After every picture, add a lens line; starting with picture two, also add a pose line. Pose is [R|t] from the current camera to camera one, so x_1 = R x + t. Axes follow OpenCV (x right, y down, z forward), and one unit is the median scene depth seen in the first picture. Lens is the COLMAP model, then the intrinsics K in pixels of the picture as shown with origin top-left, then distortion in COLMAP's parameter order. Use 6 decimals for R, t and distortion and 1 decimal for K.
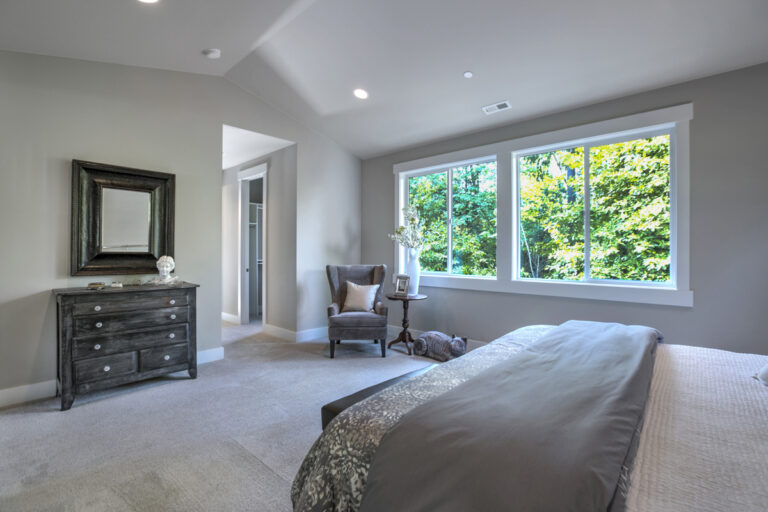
lens RADIAL K [[375.5, 0, 384.0], [0, 375.5, 256.0], [0, 0, 1]] dist [-0.001363, 0.000107]
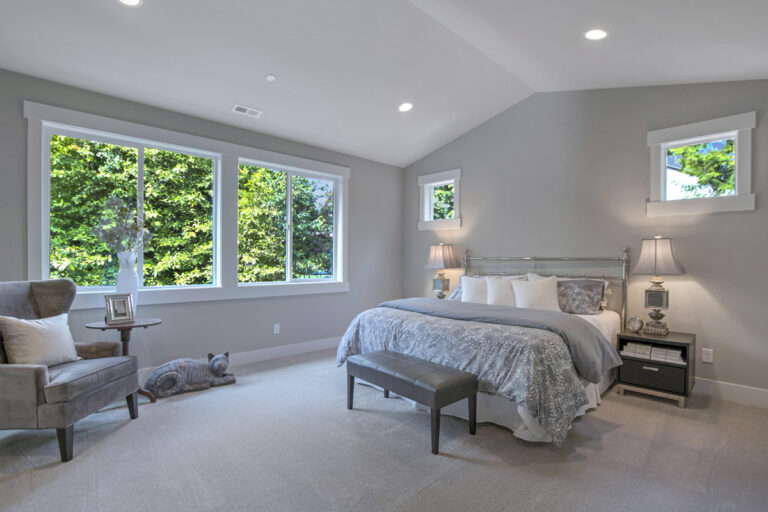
lens RADIAL K [[375.5, 0, 384.0], [0, 375.5, 256.0], [0, 0, 1]] dist [-0.001363, 0.000107]
pose [[0.112351, 0.006009, 0.993650, -0.605728], [0.001878, 0.999979, -0.006259, -0.007031], [-0.993667, 0.002569, 0.112337, 0.502254]]
